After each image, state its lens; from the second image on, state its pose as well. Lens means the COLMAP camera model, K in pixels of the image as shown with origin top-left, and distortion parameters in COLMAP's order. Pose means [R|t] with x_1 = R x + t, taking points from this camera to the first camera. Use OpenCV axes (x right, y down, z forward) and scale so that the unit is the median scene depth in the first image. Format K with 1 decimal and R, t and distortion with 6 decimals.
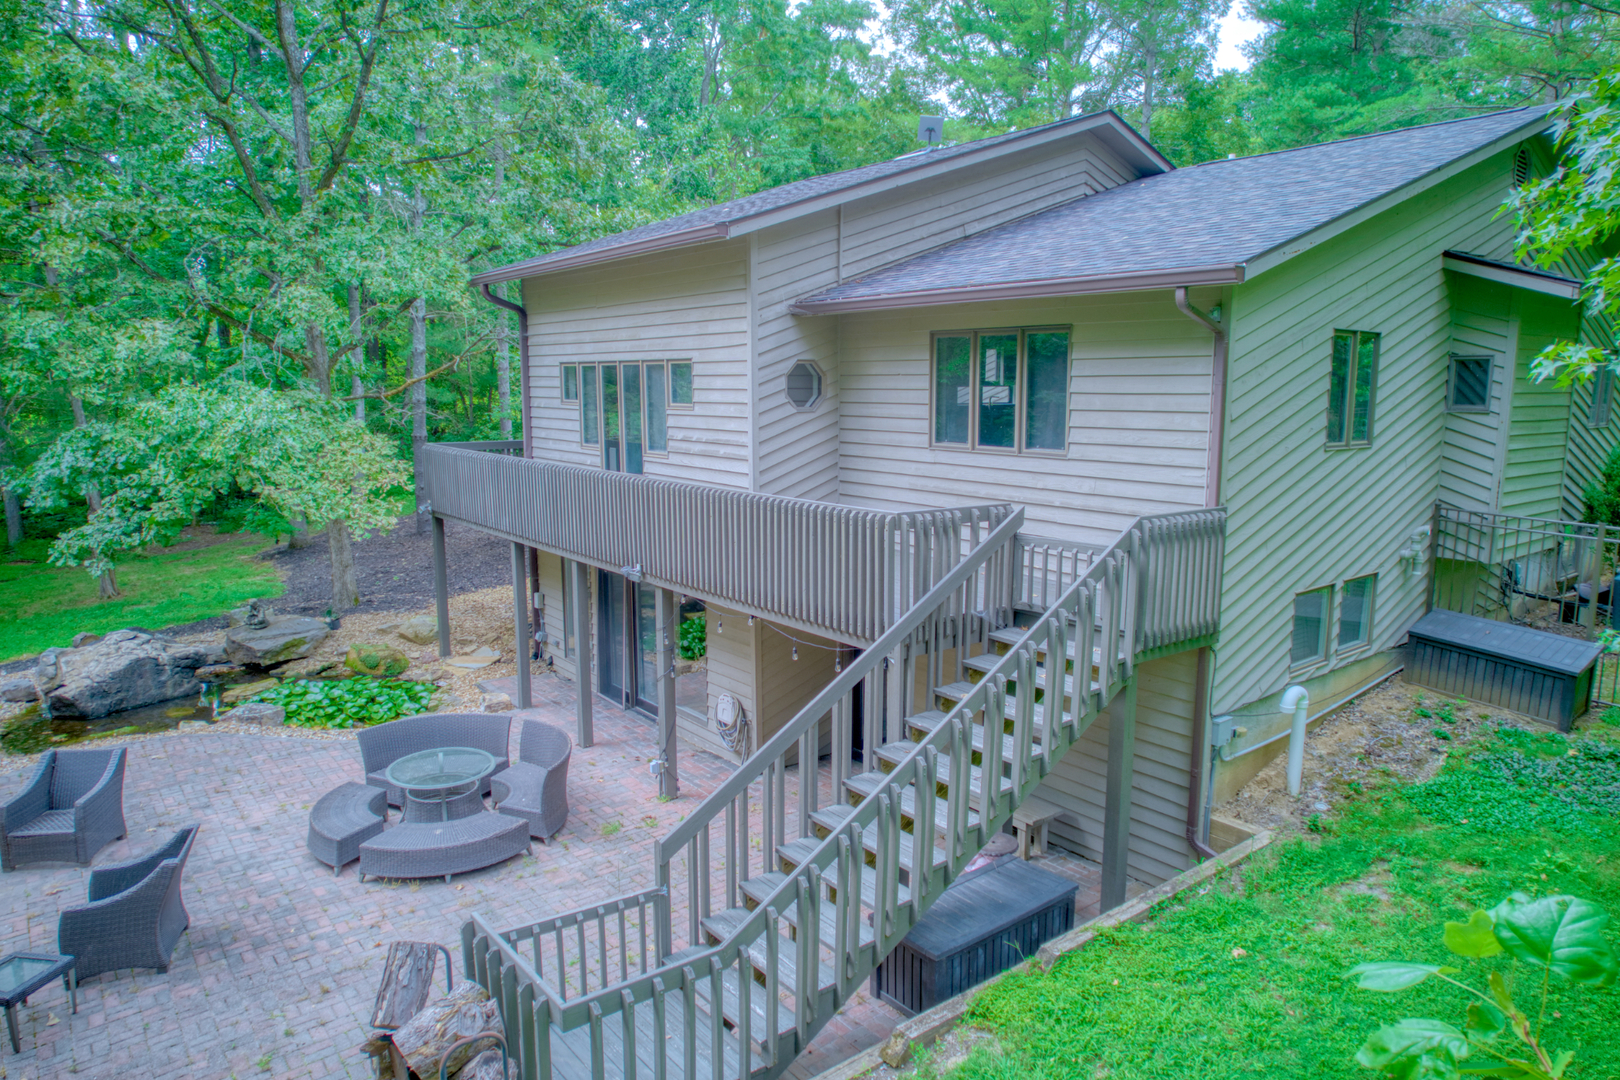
lens RADIAL K [[1022.5, 0, 806.4], [0, 1022.5, 538.8], [0, 0, 1]] dist [-0.055238, 0.023279]
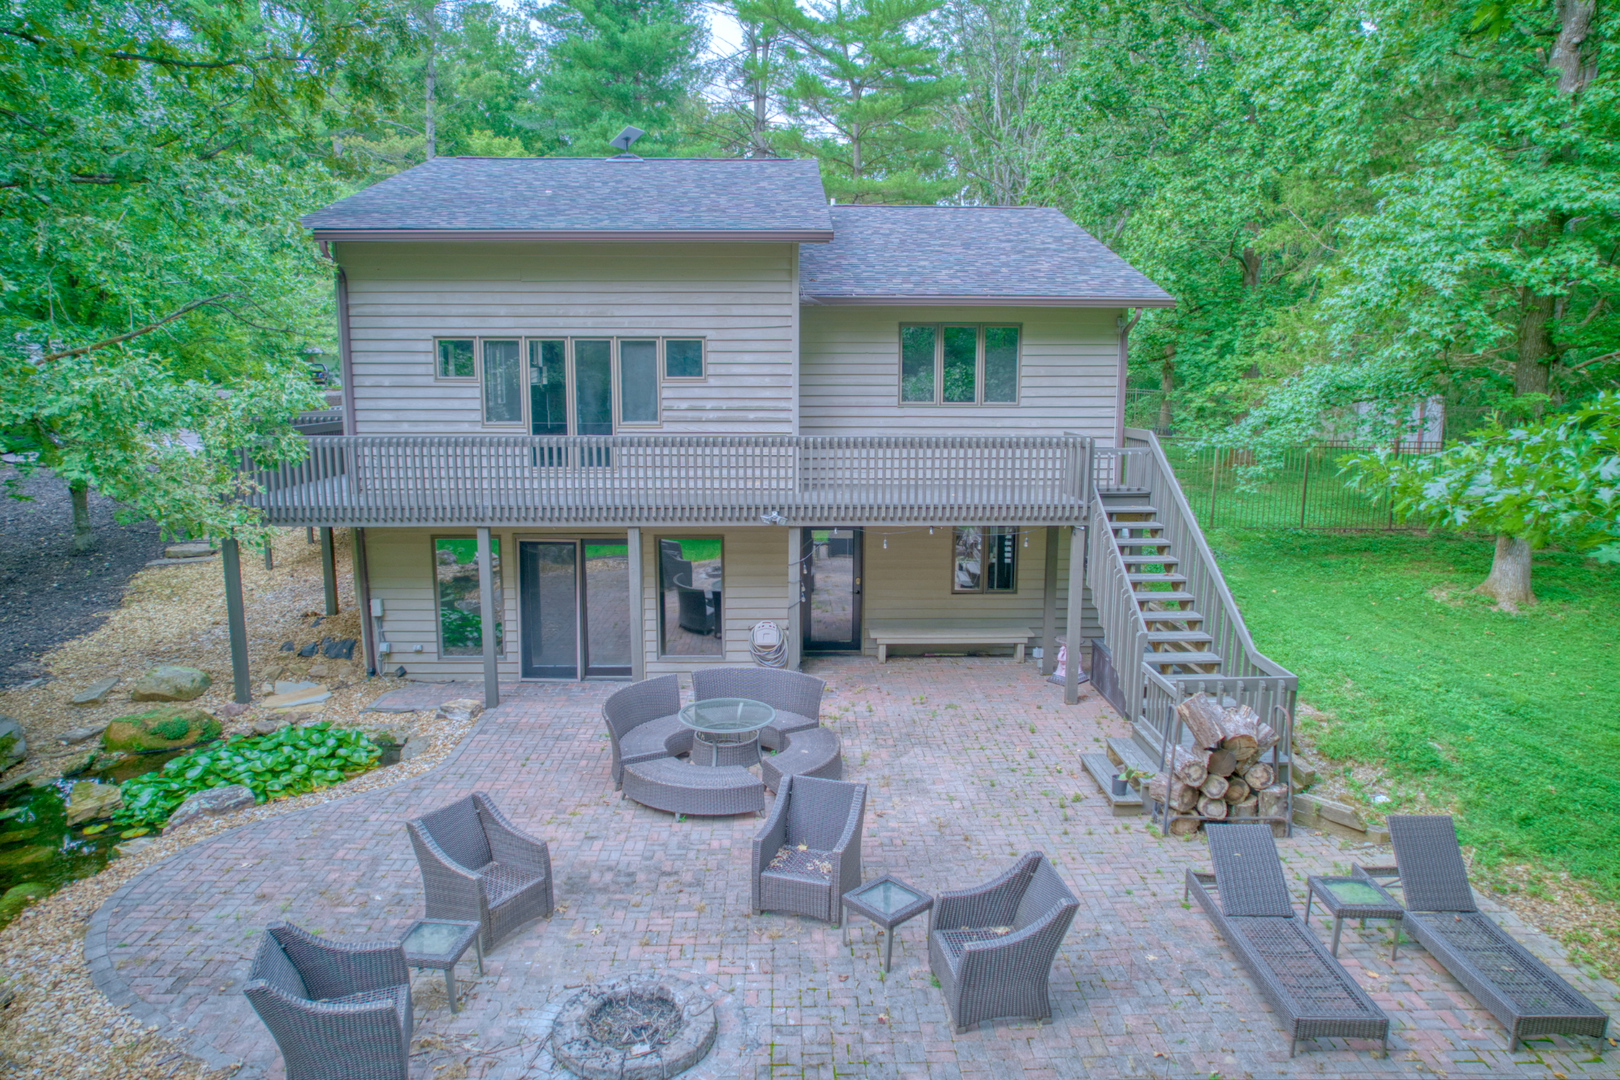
lens RADIAL K [[1022.5, 0, 805.8], [0, 1022.5, 531.0], [0, 0, 1]] dist [-0.055238, 0.023279]
pose [[0.606253, -0.125810, 0.785257, -0.975544], [0.118560, 0.990671, 0.067187, -0.026064], [-0.786385, 0.052368, 0.615513, 0.230195]]
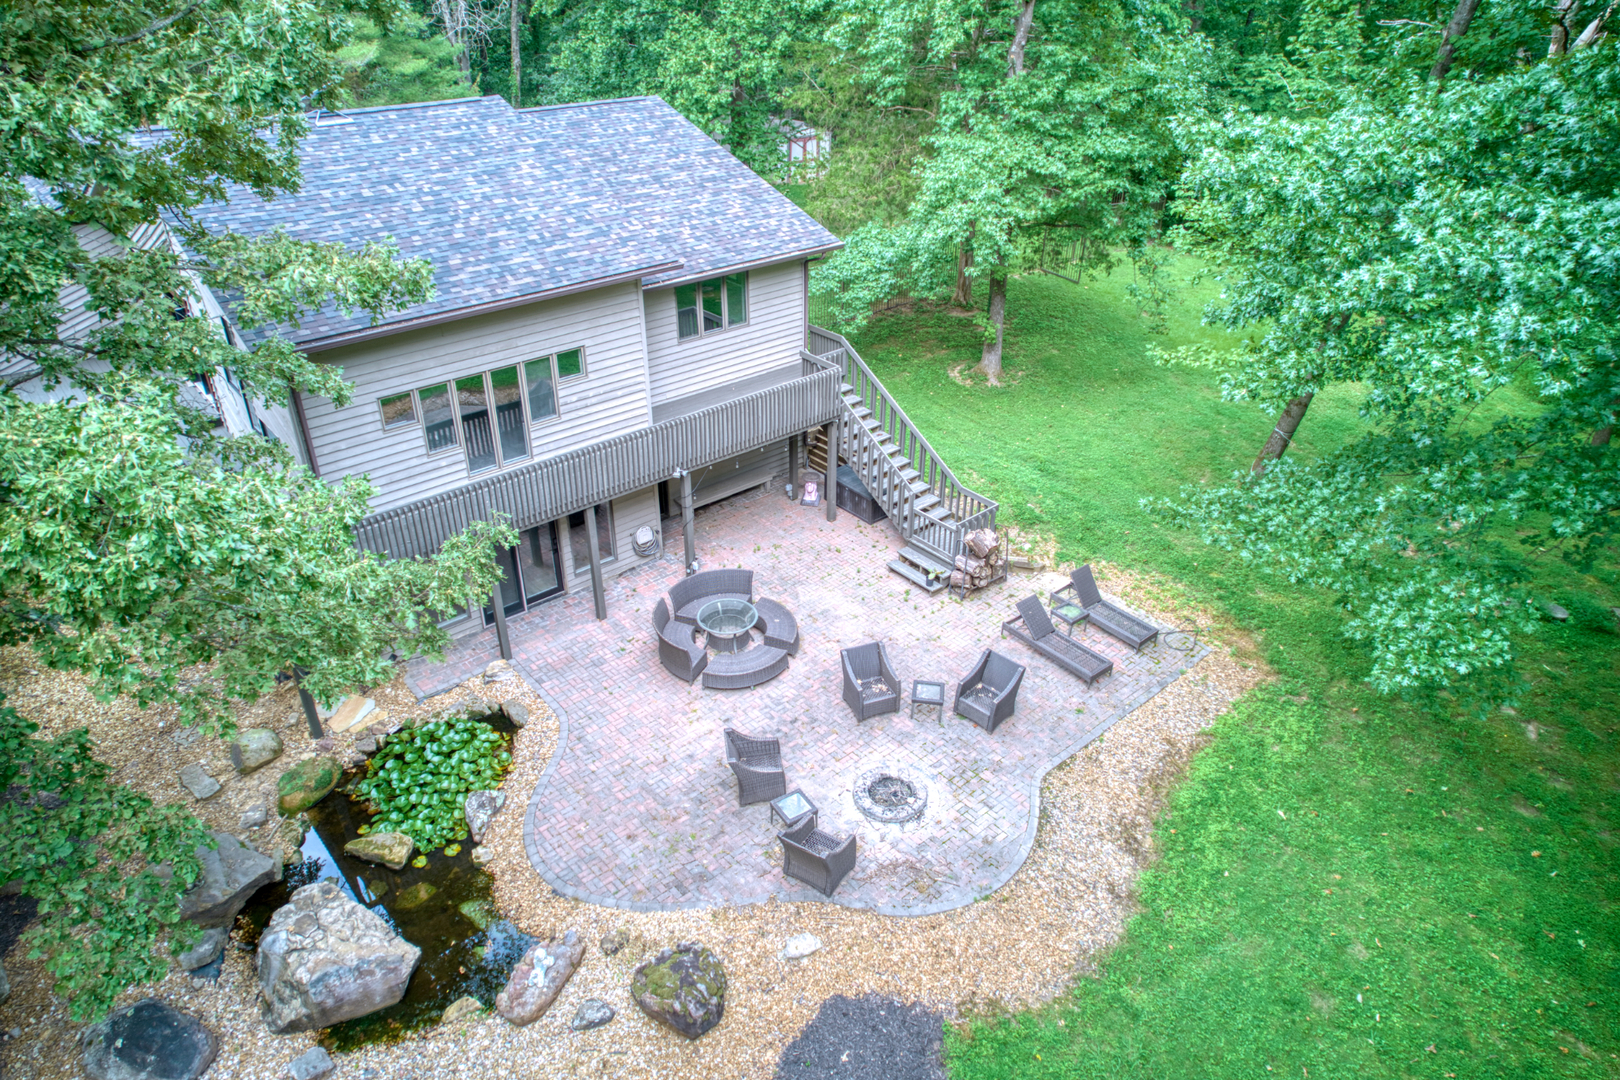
lens RADIAL K [[1022.5, 0, 803.1], [0, 1022.5, 528.8], [0, 0, 1]] dist [-0.055238, 0.023279]
pose [[-0.030178, -0.504713, 0.862760, -1.540932], [0.146695, 0.851570, 0.503298, -0.651488], [-0.988721, 0.141751, 0.048340, 0.665941]]
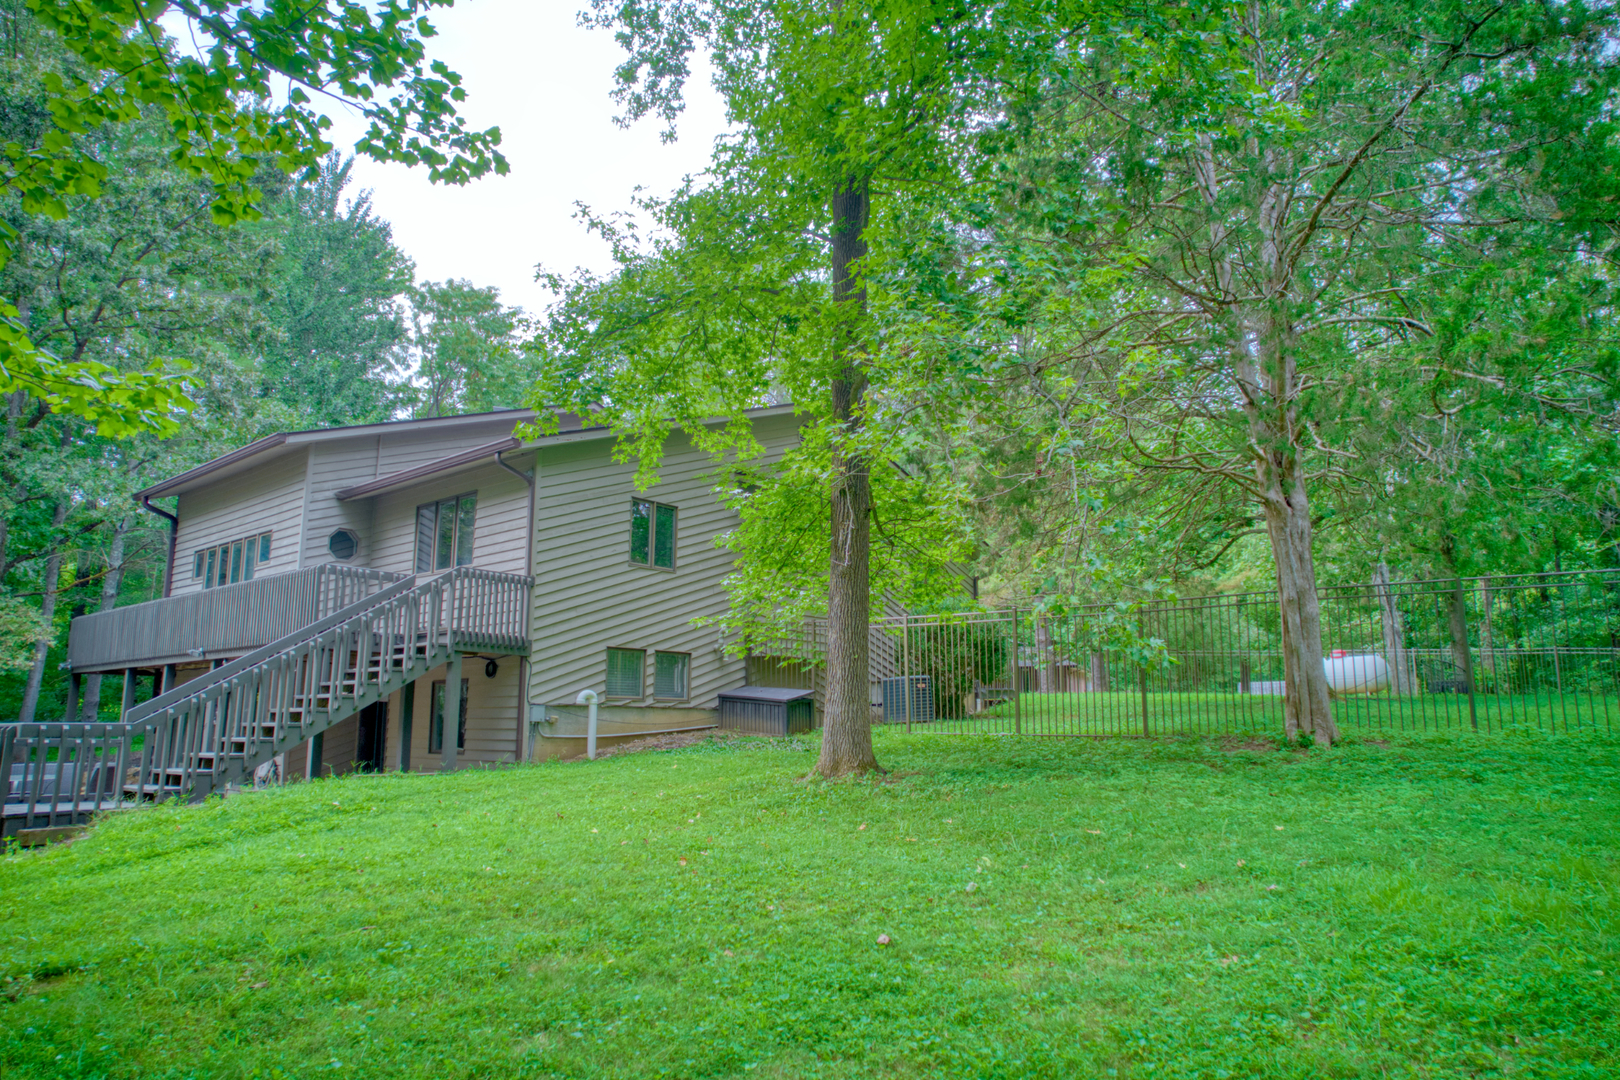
lens RADIAL K [[1022.5, 0, 815.1], [0, 1022.5, 537.5], [0, 0, 1]] dist [-0.055238, 0.023279]
pose [[0.976621, 0.040328, 0.211151, 0.353149], [0.032425, 0.943372, -0.330149, 0.347443], [-0.212508, 0.329277, 0.920009, -0.517412]]
